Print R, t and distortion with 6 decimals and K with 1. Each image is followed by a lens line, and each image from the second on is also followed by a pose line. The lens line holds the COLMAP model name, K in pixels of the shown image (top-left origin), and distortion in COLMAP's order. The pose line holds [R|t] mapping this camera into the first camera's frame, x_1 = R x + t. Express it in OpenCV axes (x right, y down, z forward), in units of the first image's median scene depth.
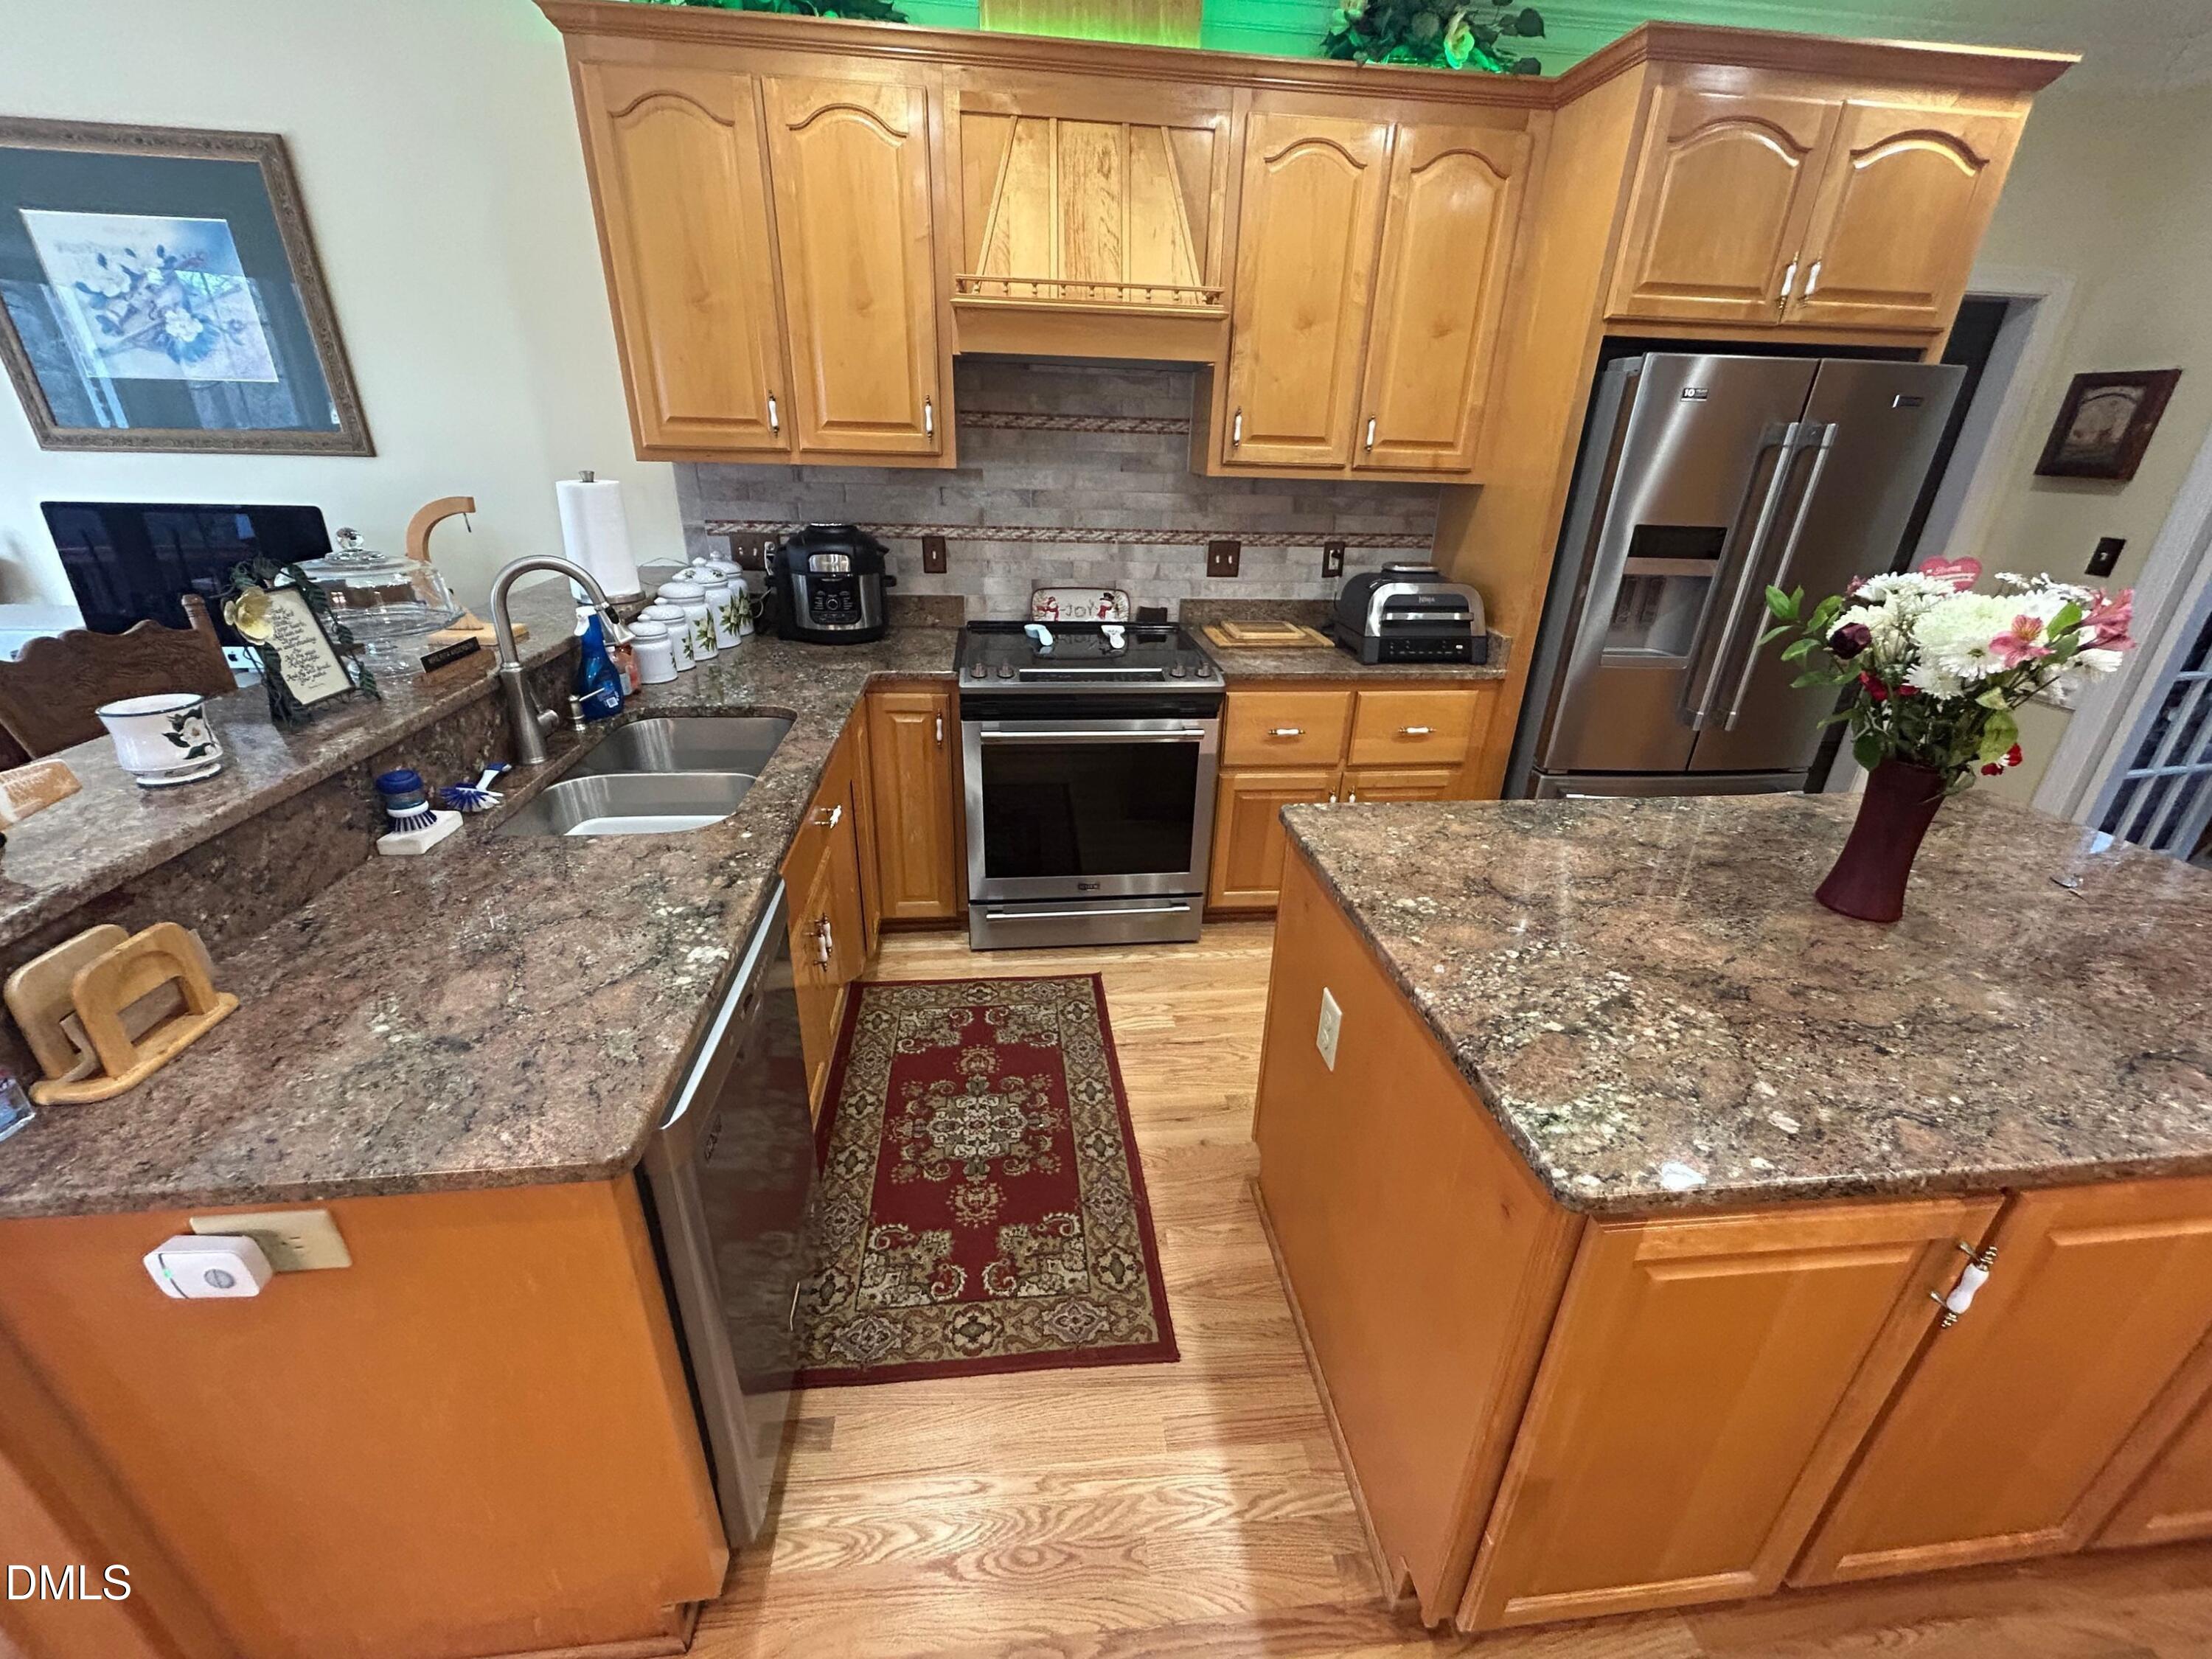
lens RADIAL K [[889.6, 0, 1107.3], [0, 889.6, 823.9], [0, 0, 1]] dist [-0.000500, 0.000080]
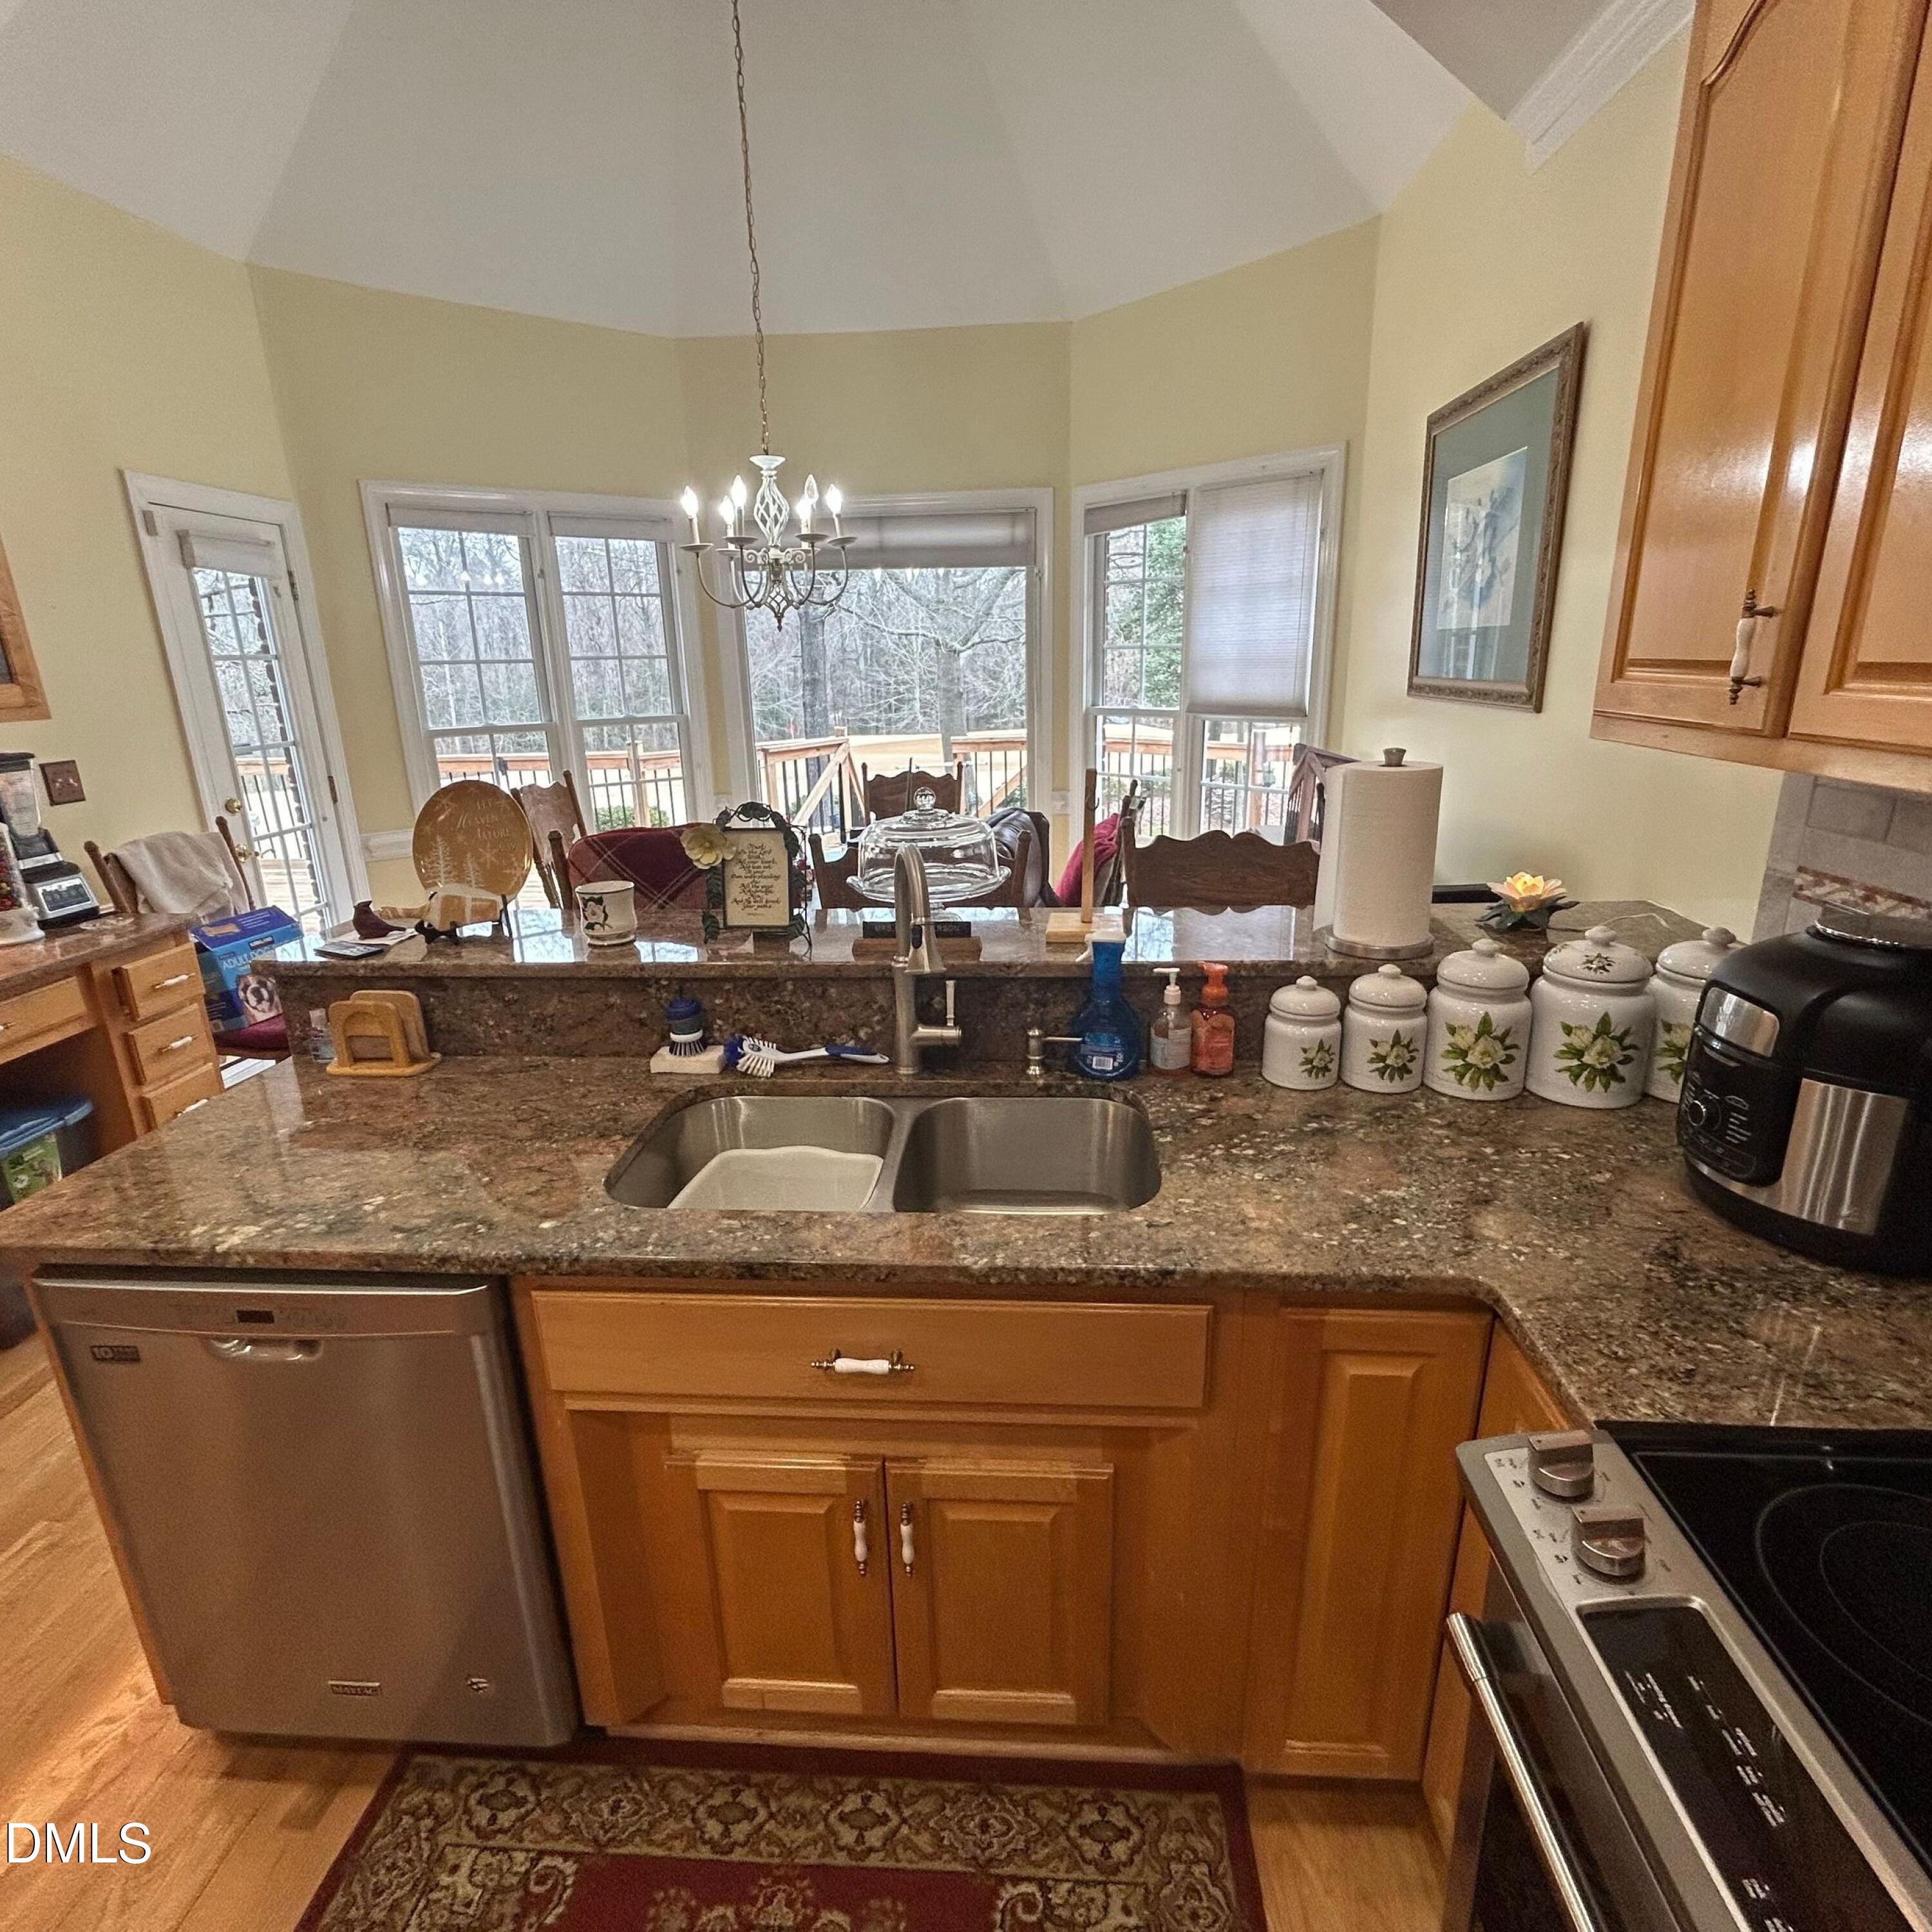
lens RADIAL K [[1040.9, 0, 973.1], [0, 1040.9, 953.5], [0, 0, 1]] dist [-0.004303, 0.000582]
pose [[-0.183937, 0.253357, -0.949725, 0.202104], [-0.382351, 0.871672, 0.306587, -0.400845], [0.905525, 0.419521, -0.063461, 0.878621]]
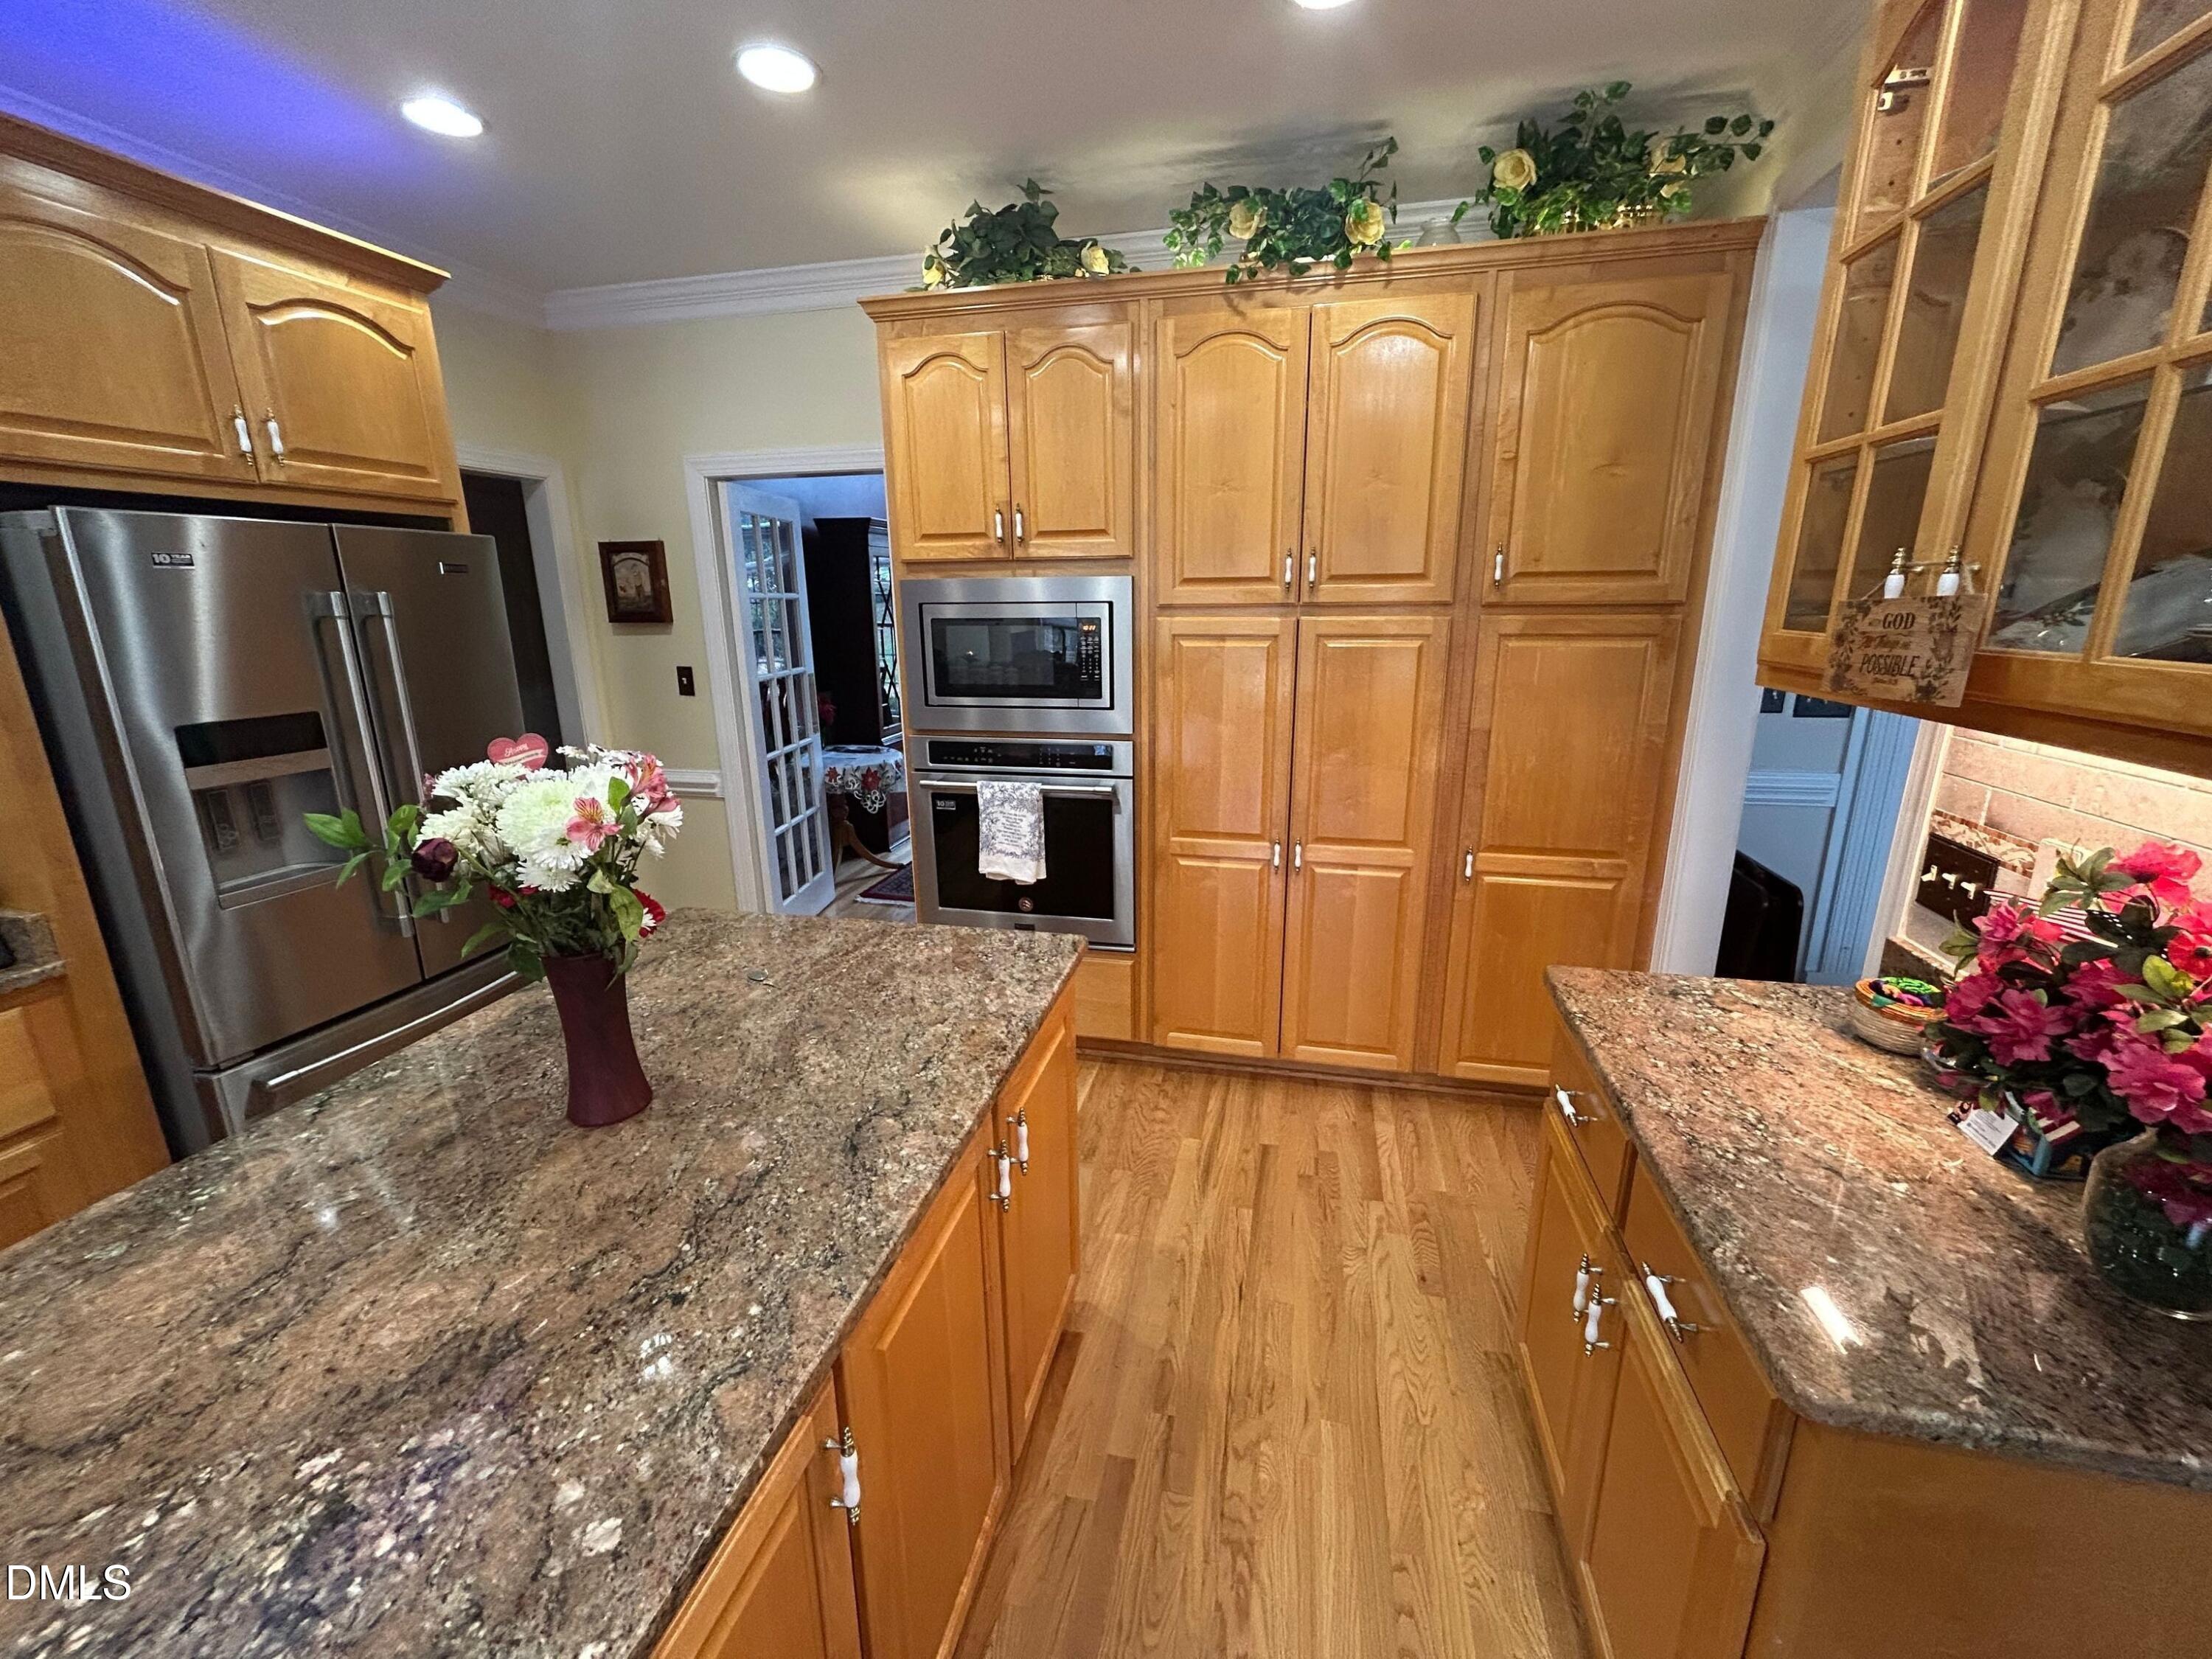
lens RADIAL K [[889.6, 0, 1107.3], [0, 889.6, 823.9], [0, 0, 1]] dist [-0.000500, 0.000080]
pose [[0.323326, -0.267763, 0.907614, 0.167346], [0.400180, 0.907835, 0.125269, -0.050329], [-0.857506, 0.322706, 0.400680, 0.071996]]
